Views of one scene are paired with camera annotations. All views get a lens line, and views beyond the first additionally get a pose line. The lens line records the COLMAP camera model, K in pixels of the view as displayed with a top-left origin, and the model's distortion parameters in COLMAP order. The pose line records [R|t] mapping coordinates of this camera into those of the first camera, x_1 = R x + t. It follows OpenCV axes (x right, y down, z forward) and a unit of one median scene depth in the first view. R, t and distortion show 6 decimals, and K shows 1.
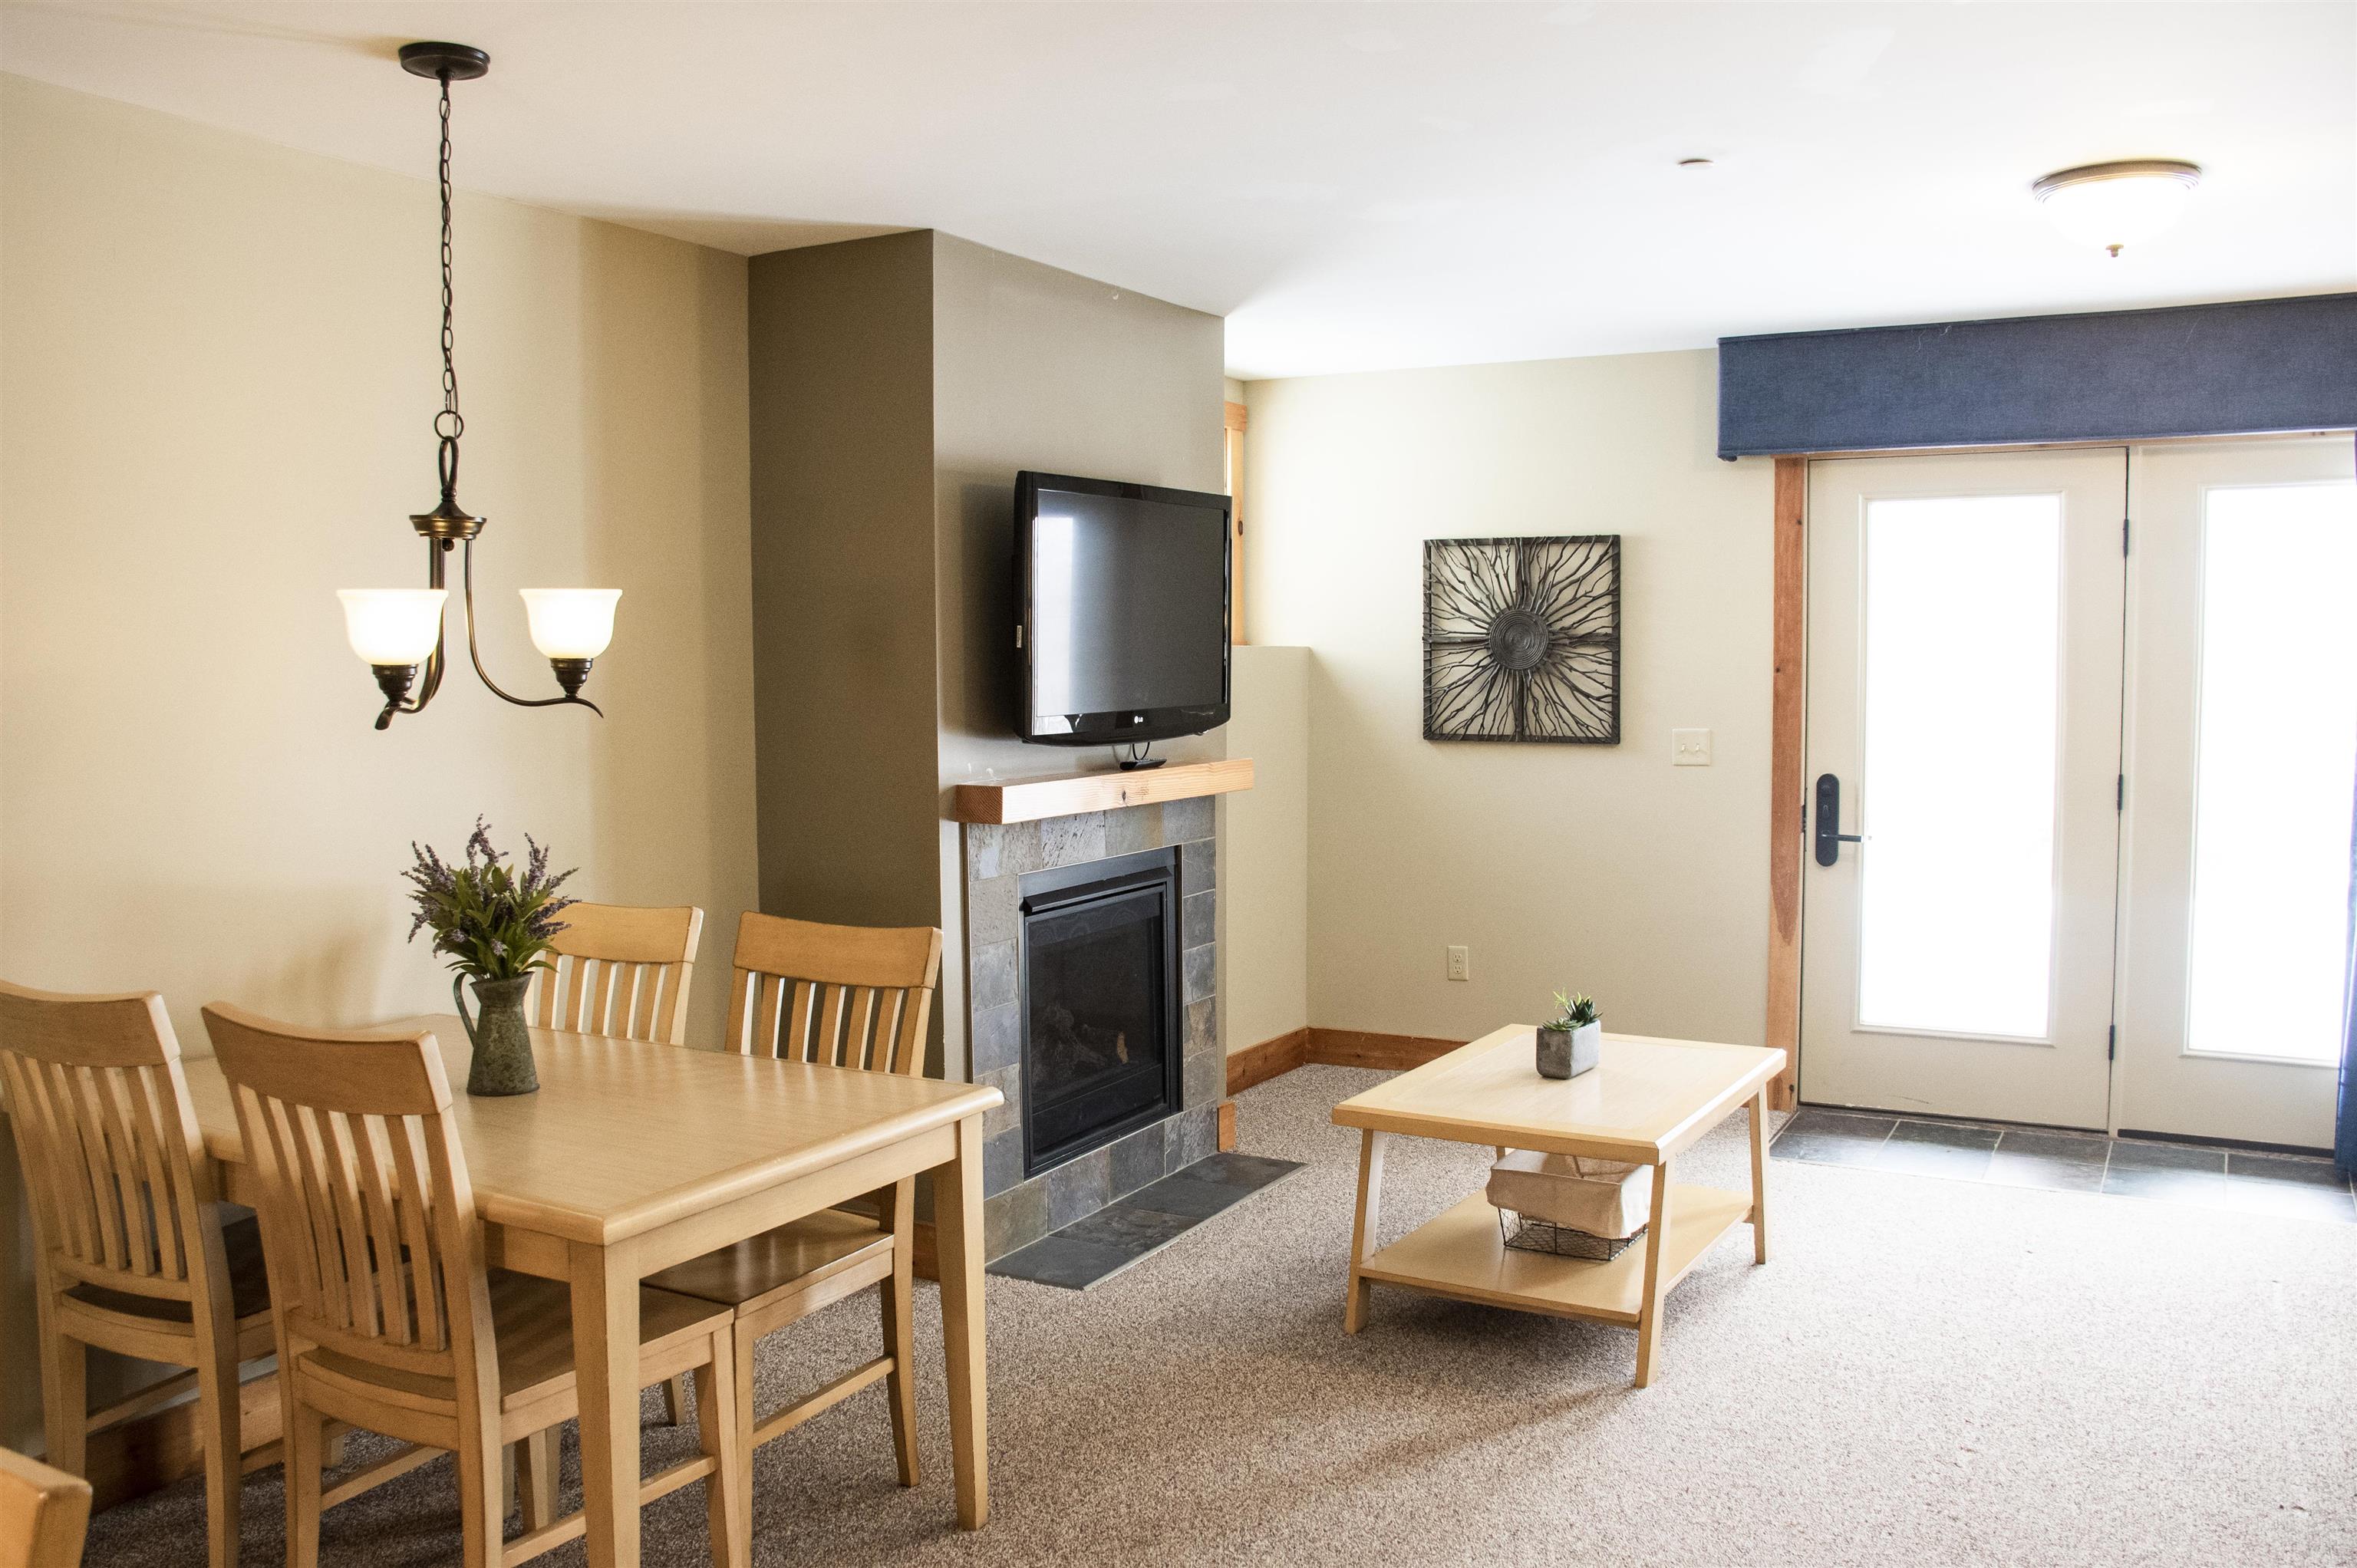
lens RADIAL K [[1976.3, 0, 1106.6], [0, 1976.3, 869.5], [0, 0, 1]] dist [-0.069130, 0.033401]
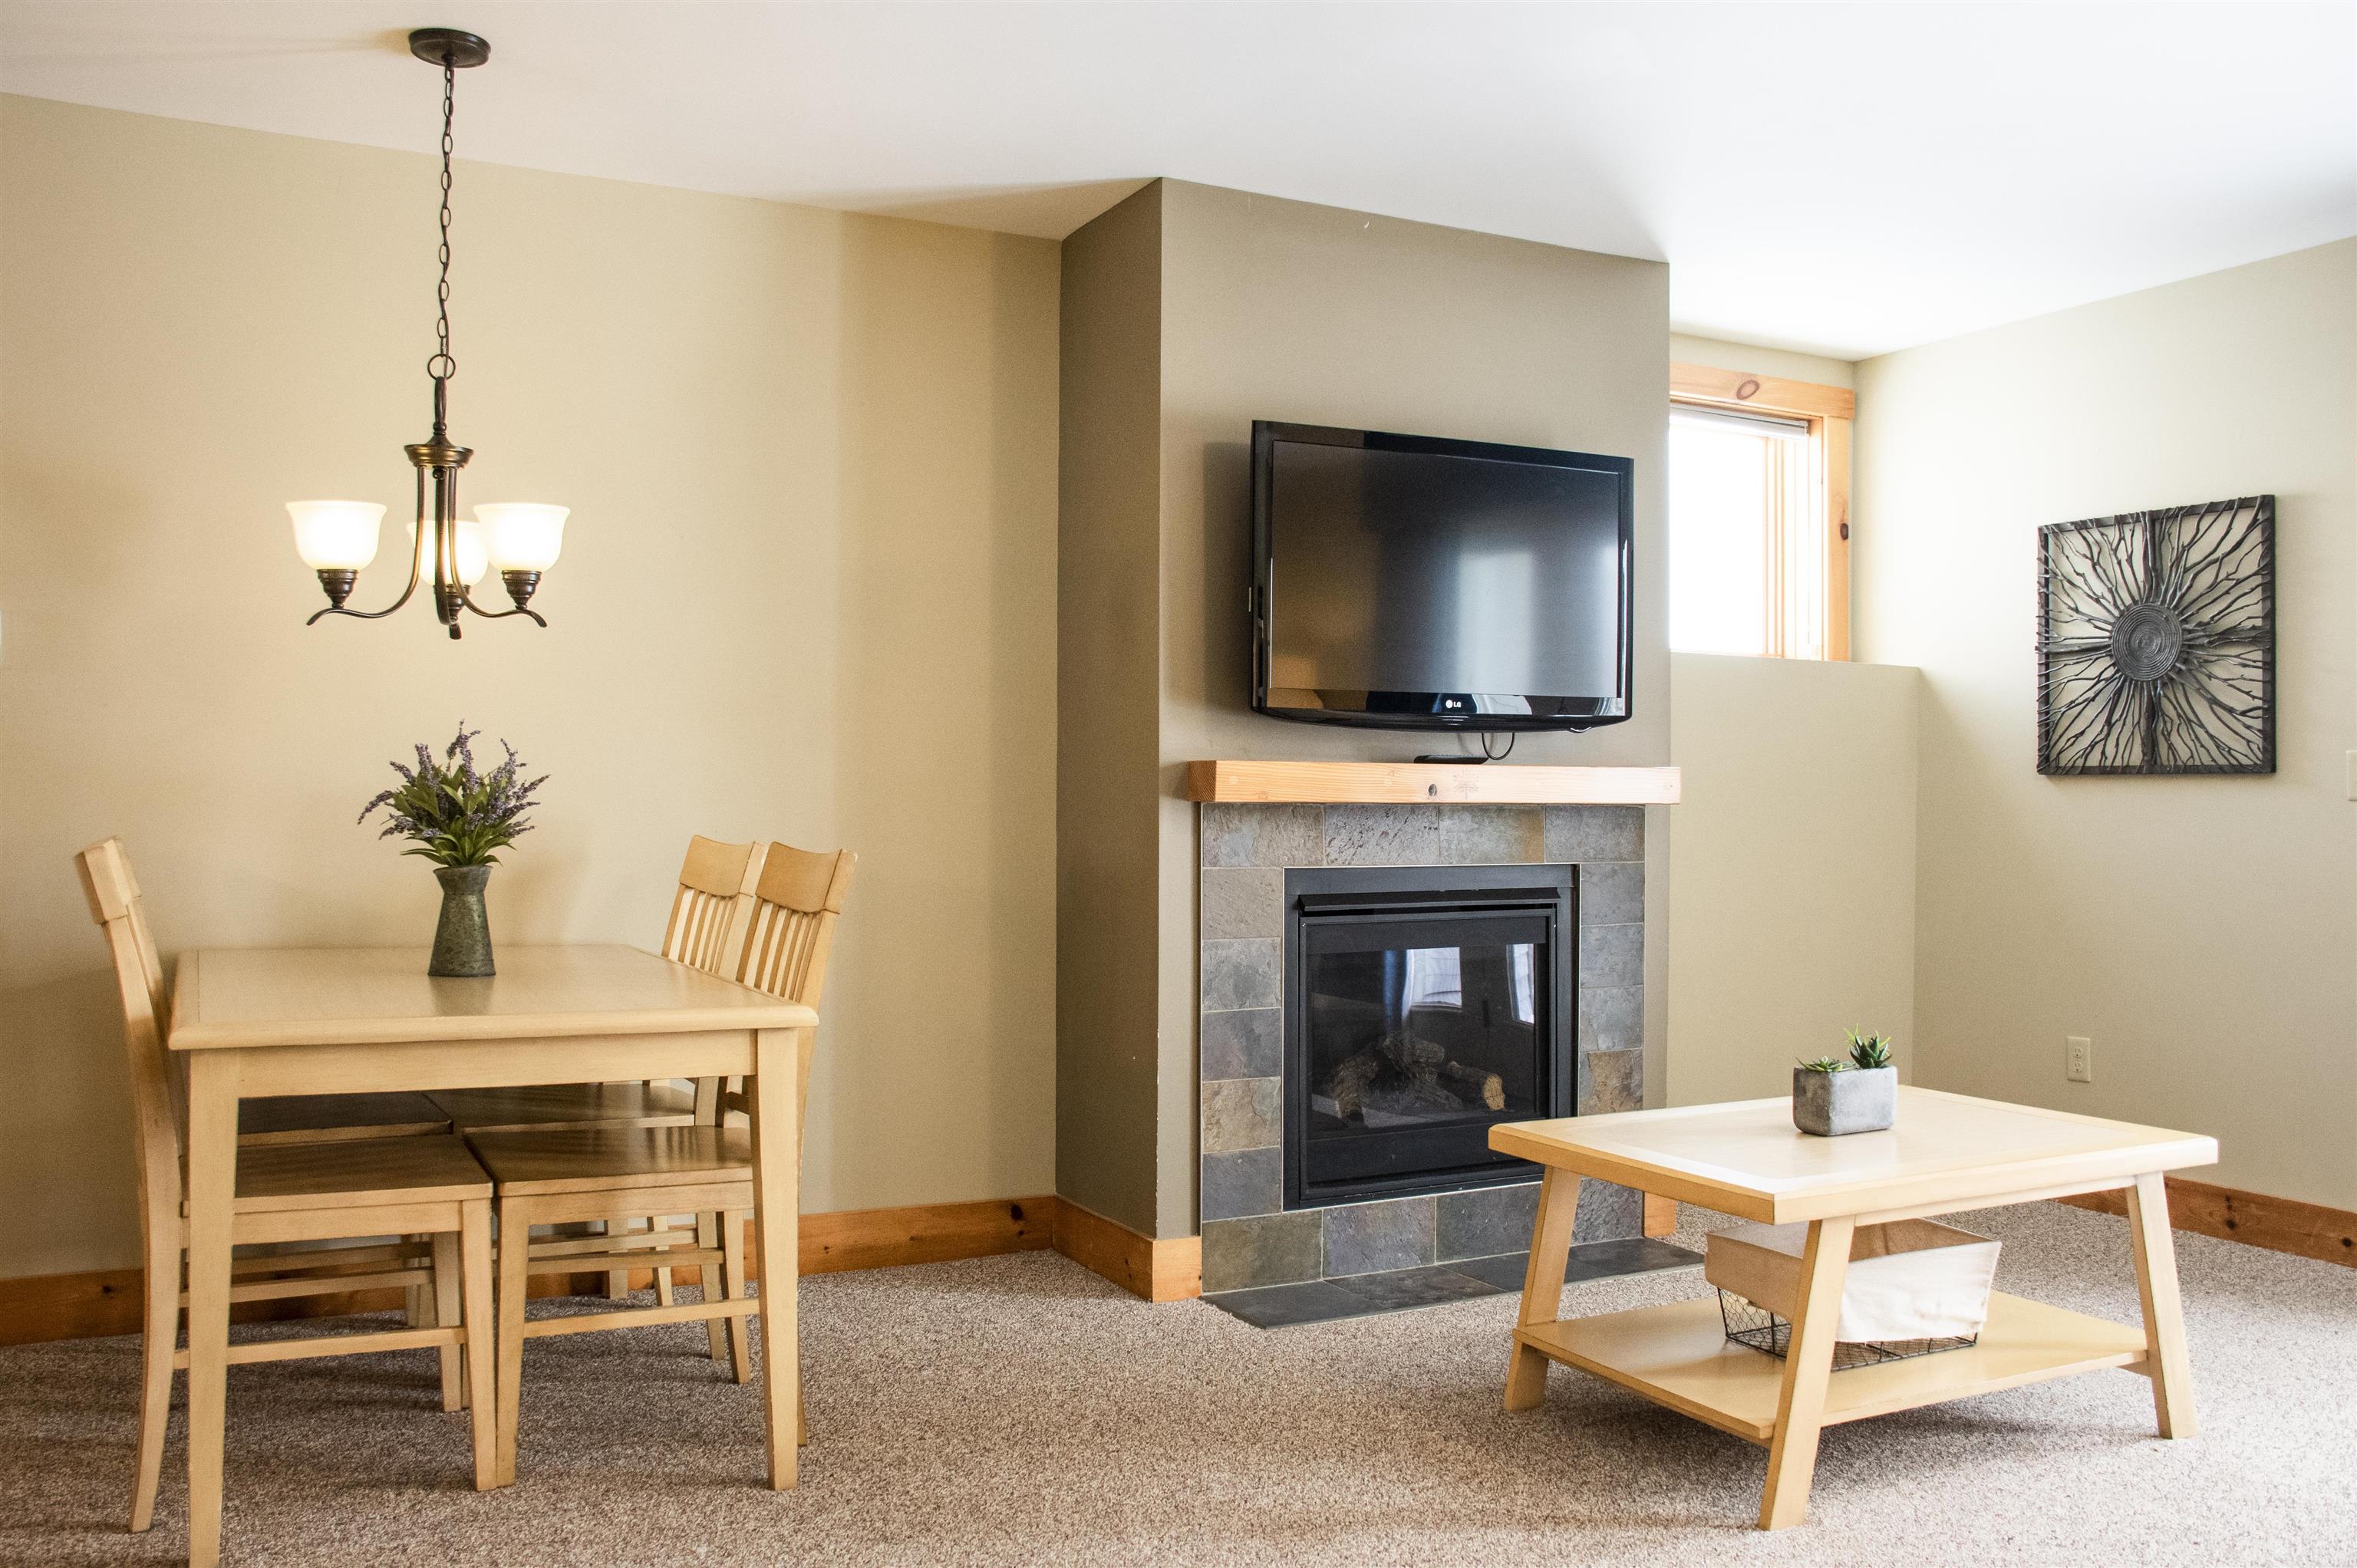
lens RADIAL K [[1976.3, 0, 1098.9], [0, 1976.3, 829.9], [0, 0, 1]] dist [-0.069130, 0.033401]
pose [[0.839871, 0.016954, -0.542521, 0.319063], [-0.069377, 0.994667, -0.076319, 0.051165], [0.538334, 0.101736, 0.836568, 0.161418]]
